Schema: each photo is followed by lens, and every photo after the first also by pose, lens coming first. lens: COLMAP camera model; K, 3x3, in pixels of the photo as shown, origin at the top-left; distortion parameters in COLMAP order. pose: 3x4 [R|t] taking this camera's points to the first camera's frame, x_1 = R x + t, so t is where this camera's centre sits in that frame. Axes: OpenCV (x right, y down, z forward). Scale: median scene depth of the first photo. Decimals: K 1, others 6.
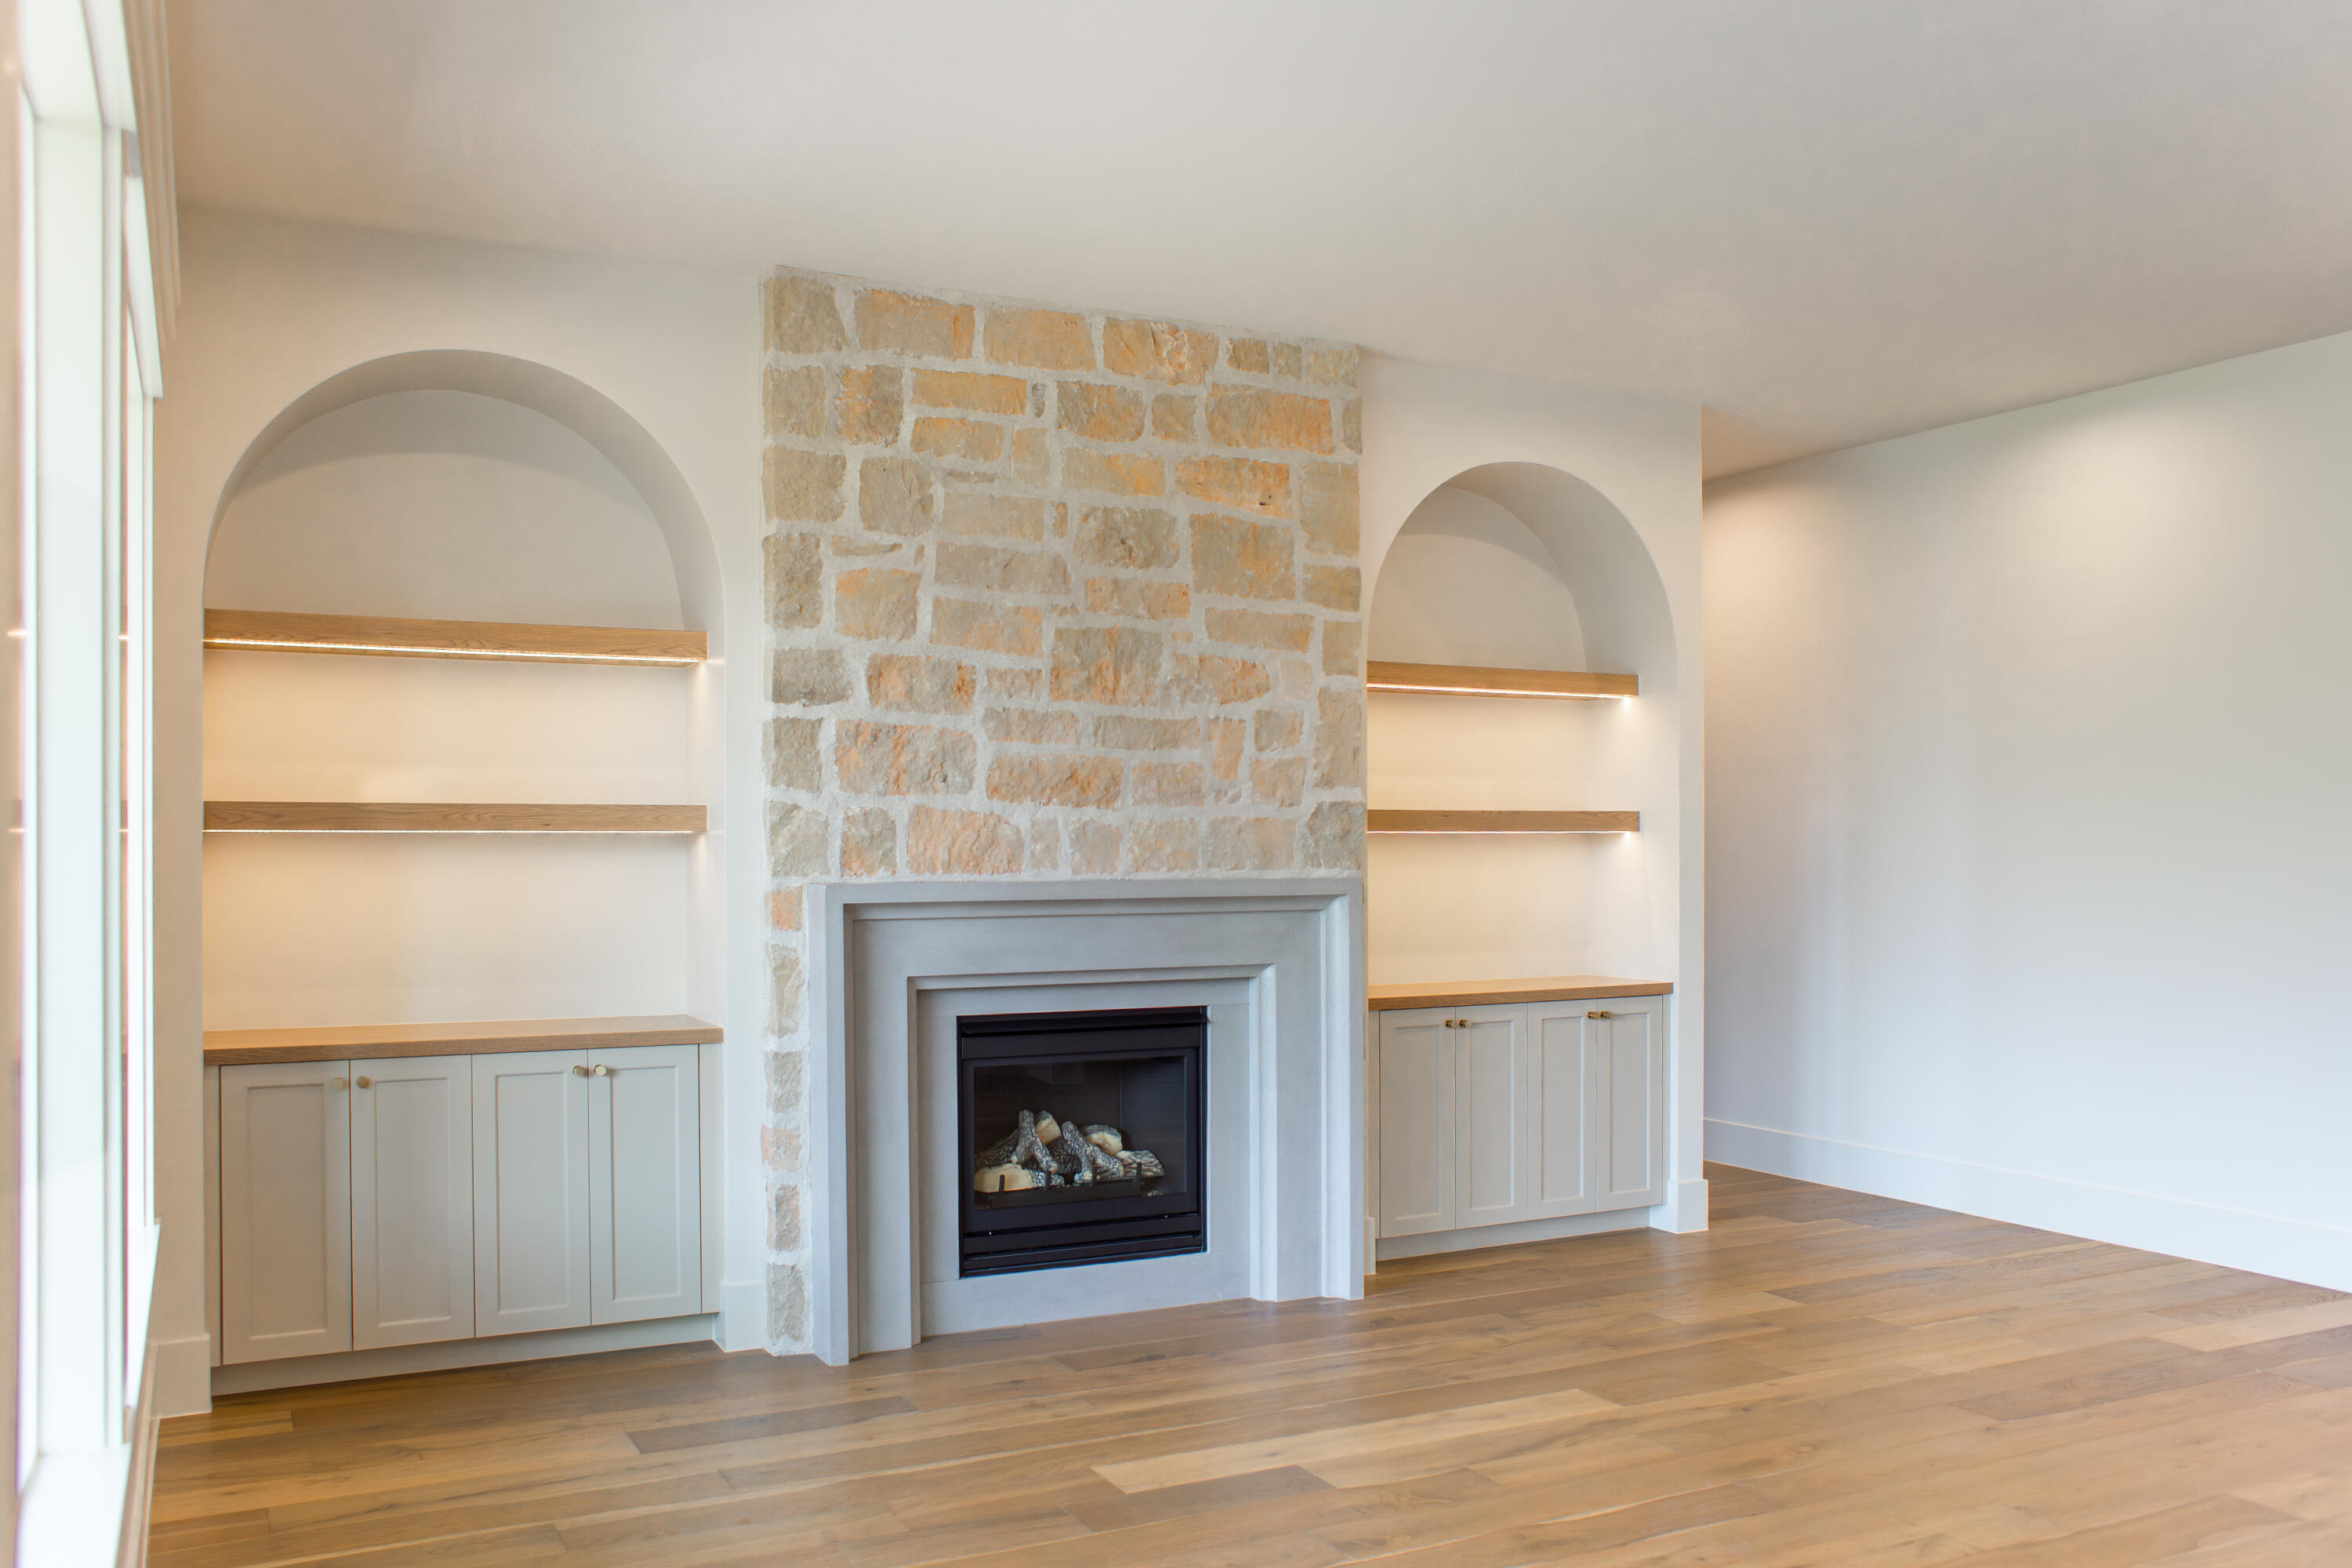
lens RADIAL K [[1905.8, 0, 1175.1], [0, 1905.8, 853.1], [0, 0, 1]] dist [-0.071395, 0.000723]
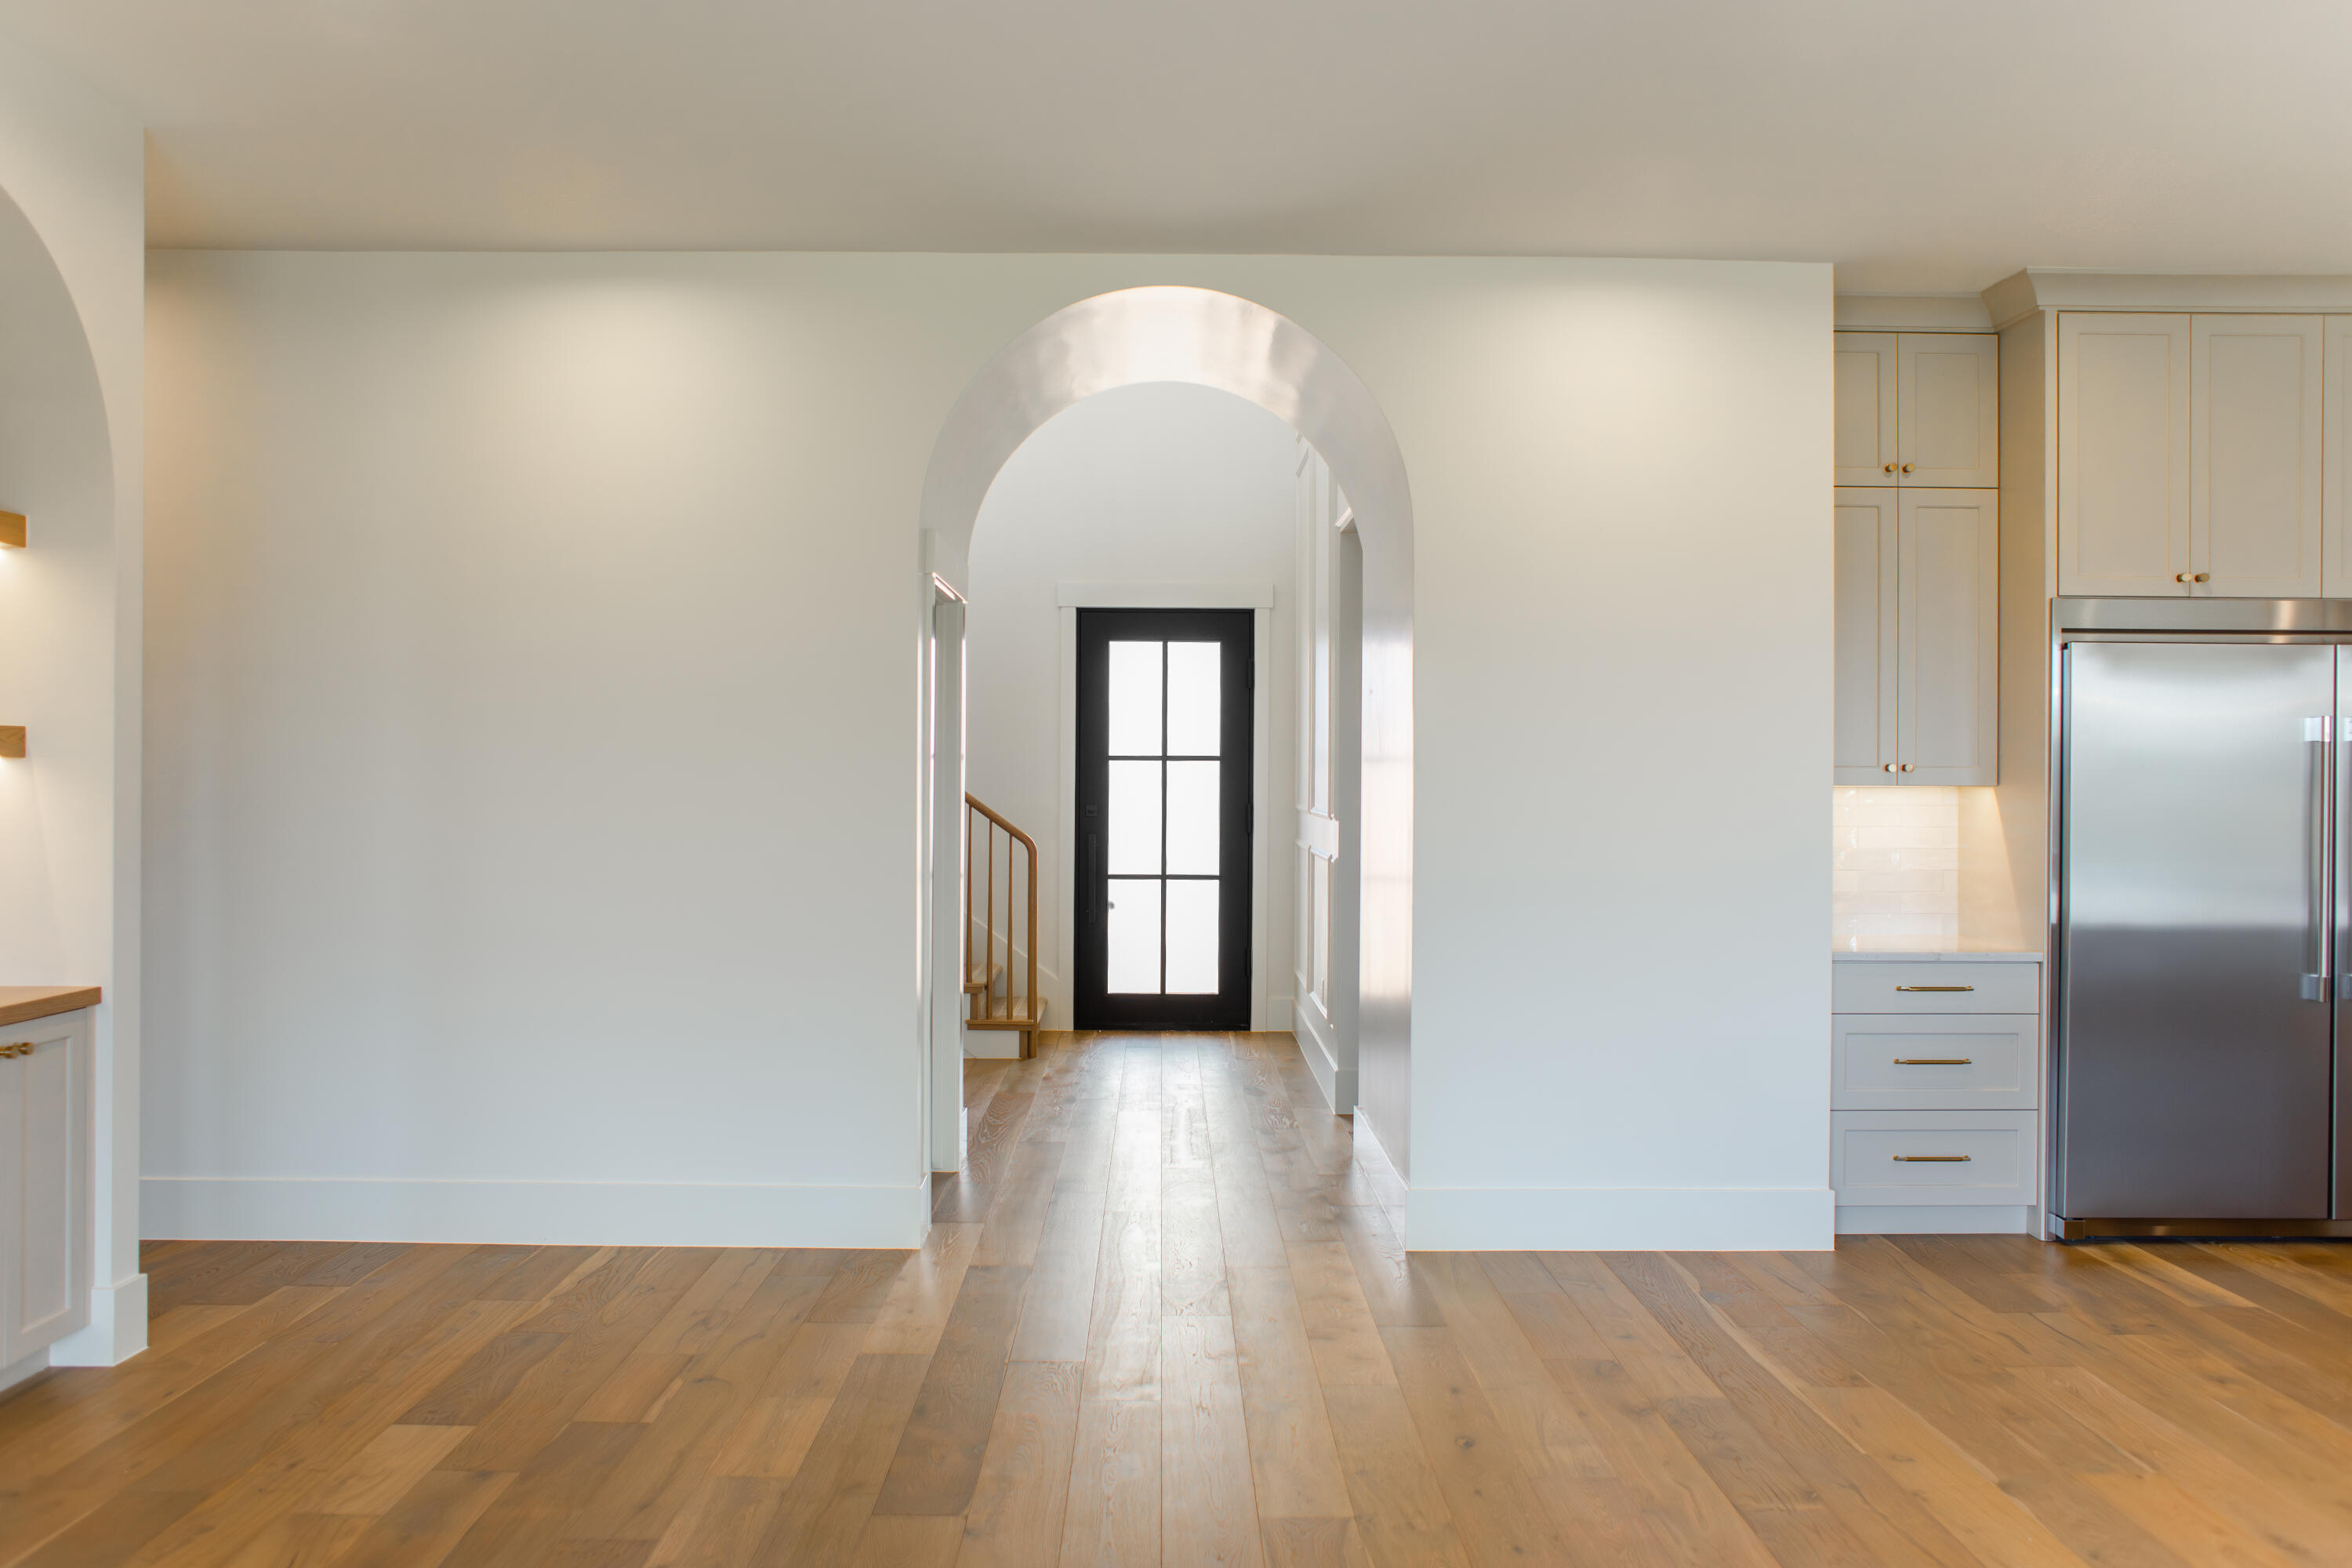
lens RADIAL K [[1899.1, 0, 1176.0], [0, 1899.1, 784.0], [0, 0, 1]] dist [-0.067959, 0.094318]
pose [[0.445159, 0.007504, 0.895420, -0.198928], [-0.009465, 0.999948, -0.003674, -0.004997], [-0.895402, -0.006839, 0.445207, 0.469118]]
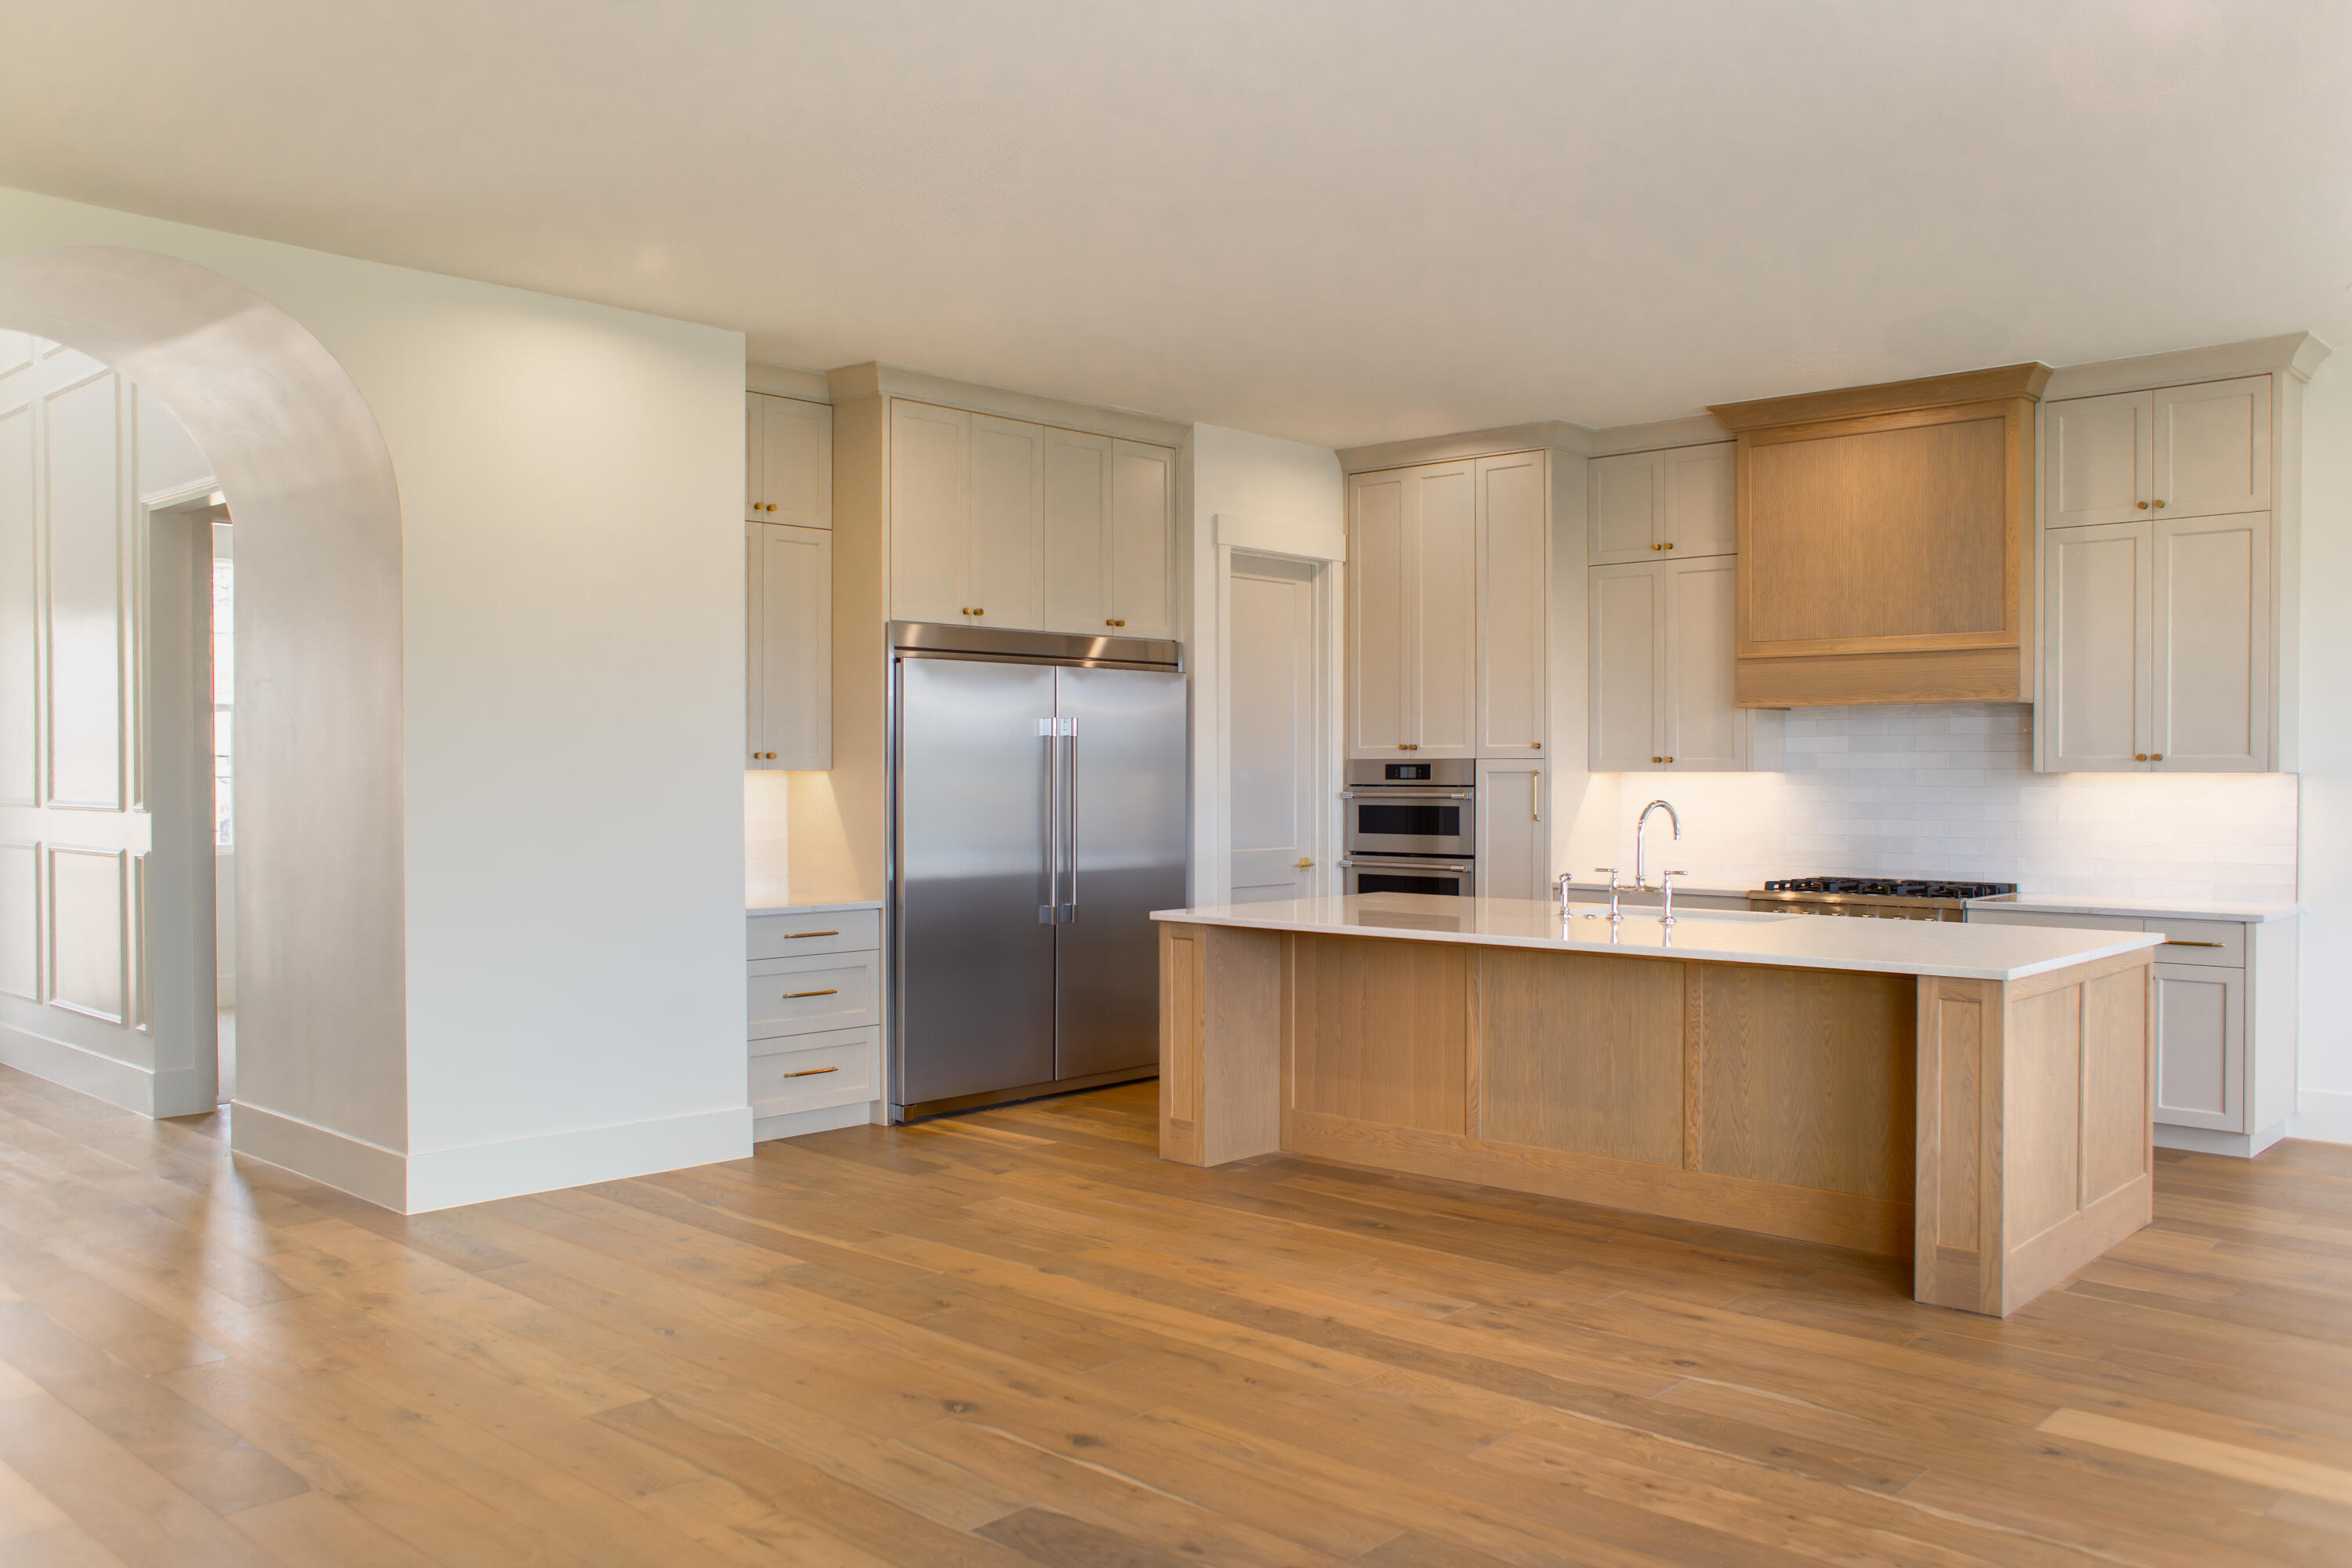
lens RADIAL K [[1883.6, 0, 1171.8], [0, 1883.6, 821.7], [0, 0, 1]] dist [-0.077775, 0.002368]
pose [[-0.342832, -0.018571, 0.939213, -0.346960], [0.001833, 0.999789, 0.020438, -0.002691], [-0.939395, 0.008729, -0.342726, 0.733385]]
